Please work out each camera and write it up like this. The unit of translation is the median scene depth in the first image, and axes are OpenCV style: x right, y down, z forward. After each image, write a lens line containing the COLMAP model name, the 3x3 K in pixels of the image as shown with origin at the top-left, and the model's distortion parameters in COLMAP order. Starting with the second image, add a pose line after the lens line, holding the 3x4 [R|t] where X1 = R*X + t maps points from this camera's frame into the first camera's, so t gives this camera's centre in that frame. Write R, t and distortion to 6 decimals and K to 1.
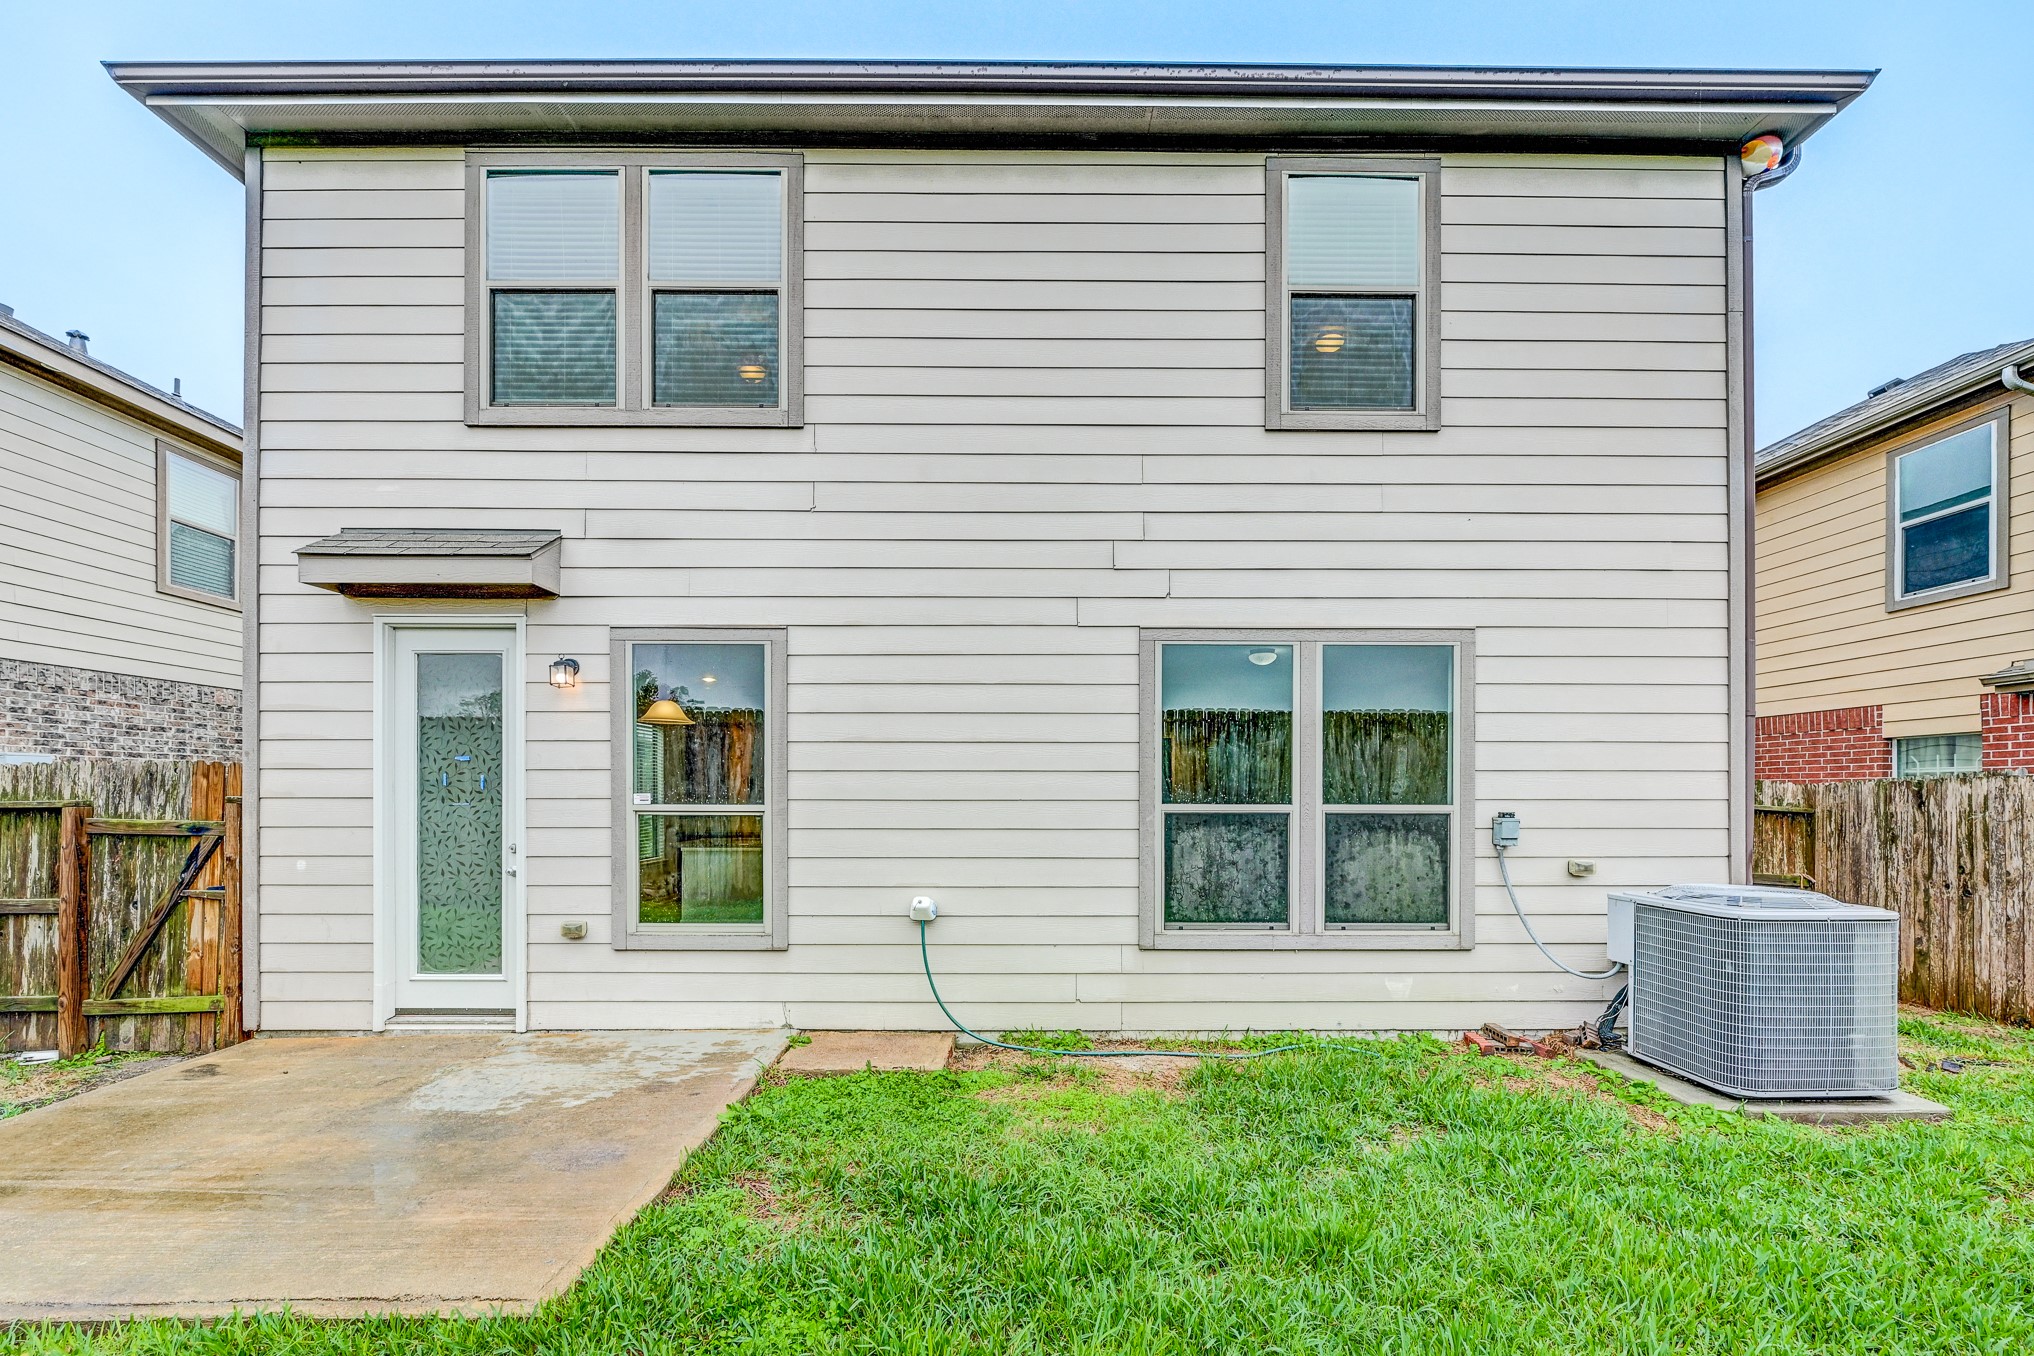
lens RADIAL K [[807.3, 0, 1015.2], [0, 807.3, 791.8], [0, 0, 1]] dist [0.005454, -0.000031]
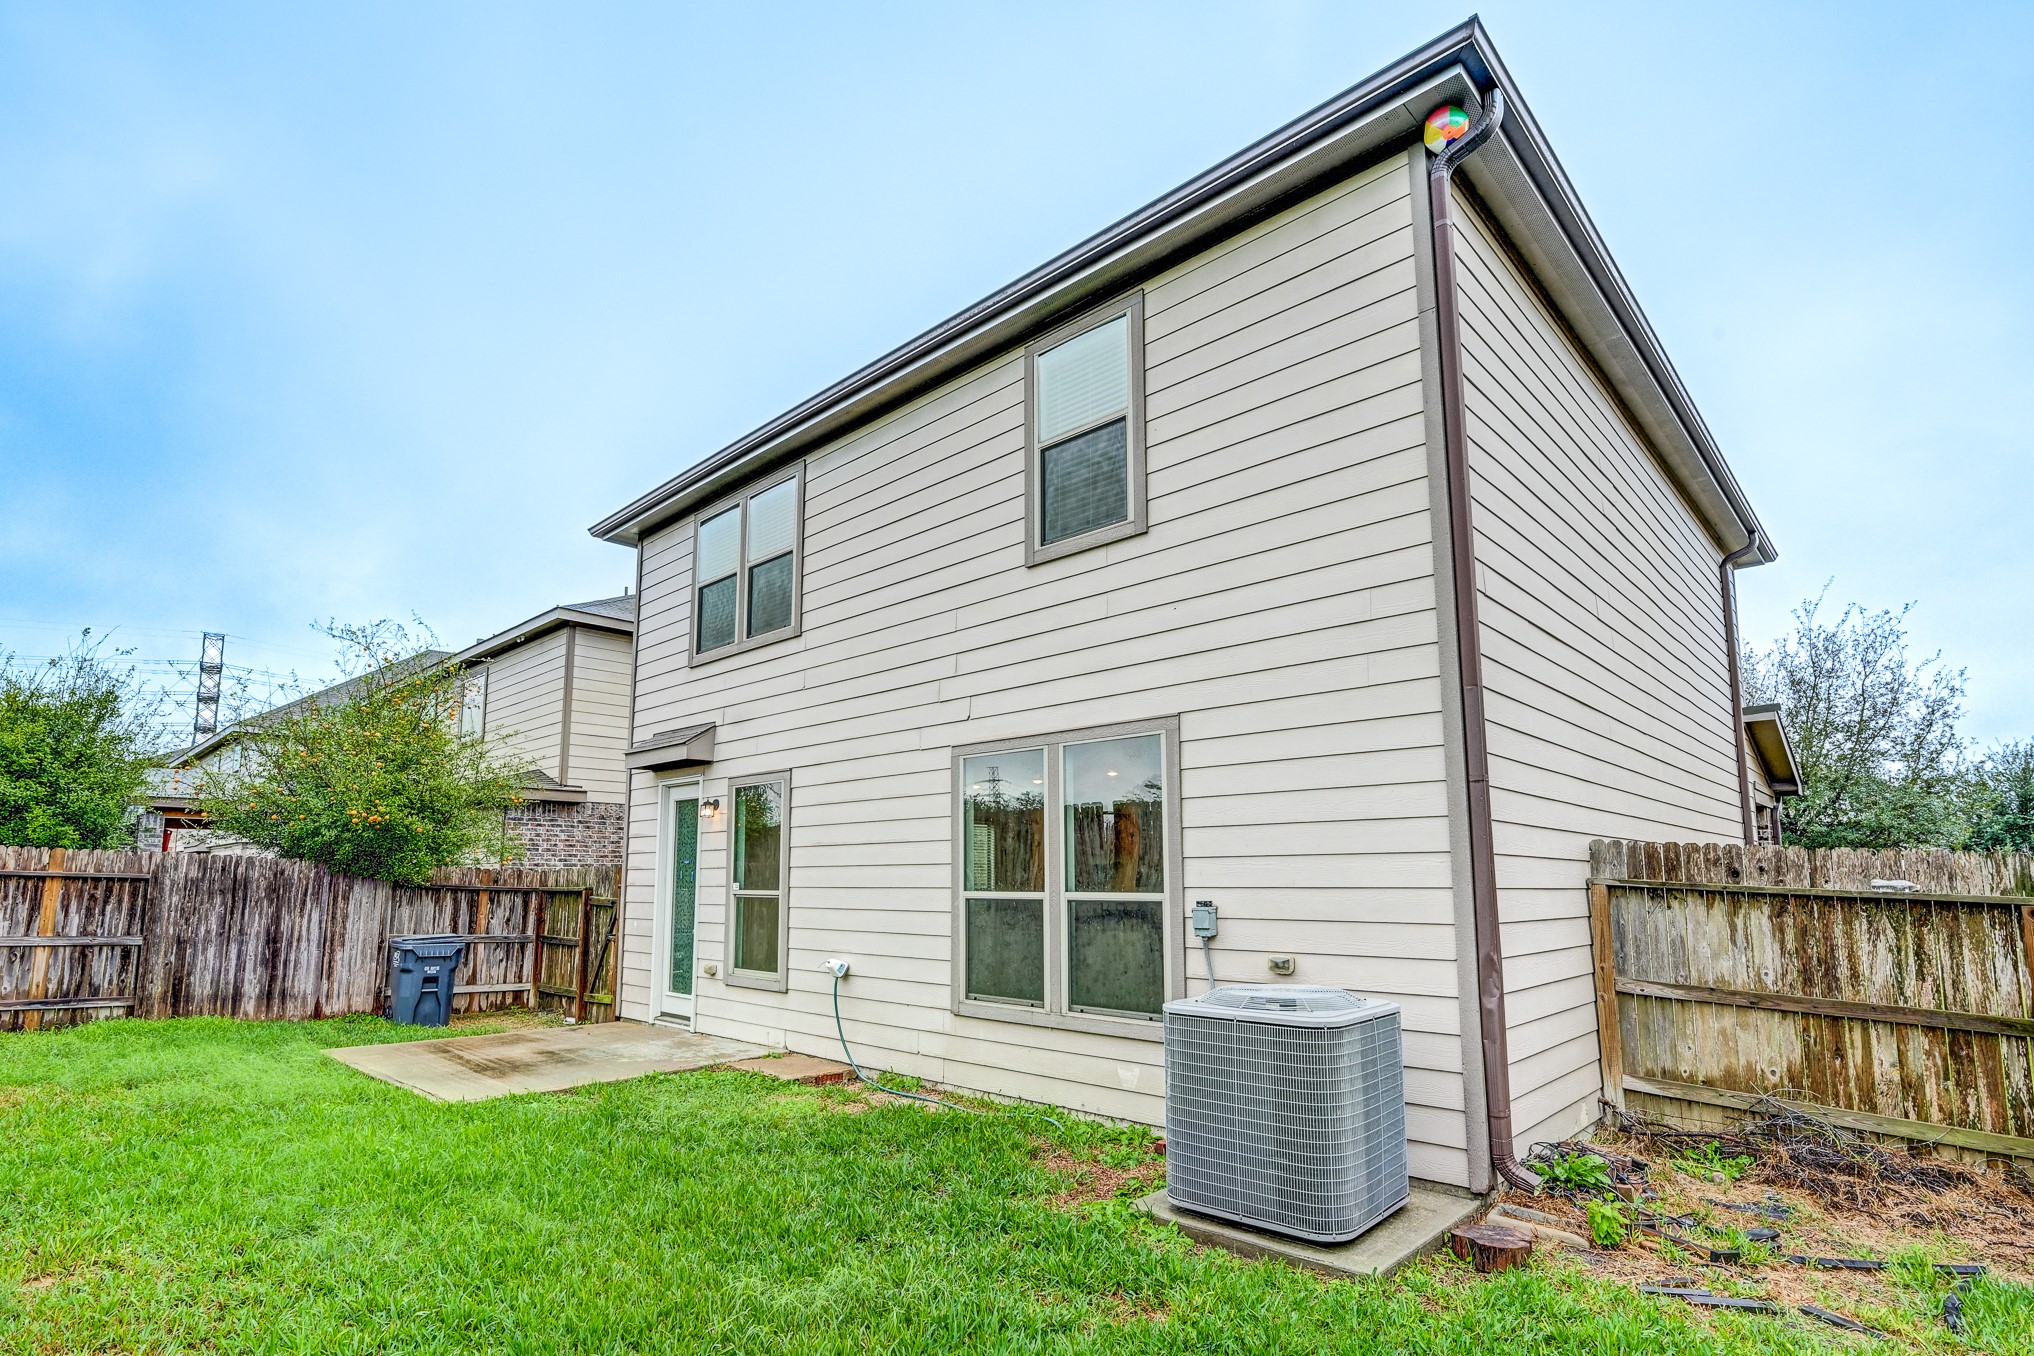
lens RADIAL K [[984.9, 0, 1052.4], [0, 984.9, 765.3], [0, 0, 1]] dist [0.018822, 0.000479]
pose [[0.732430, -0.082777, -0.675791, 1.273899], [0.006025, 0.993331, -0.115142, -0.001002], [0.680815, 0.080262, 0.728044, 0.012949]]
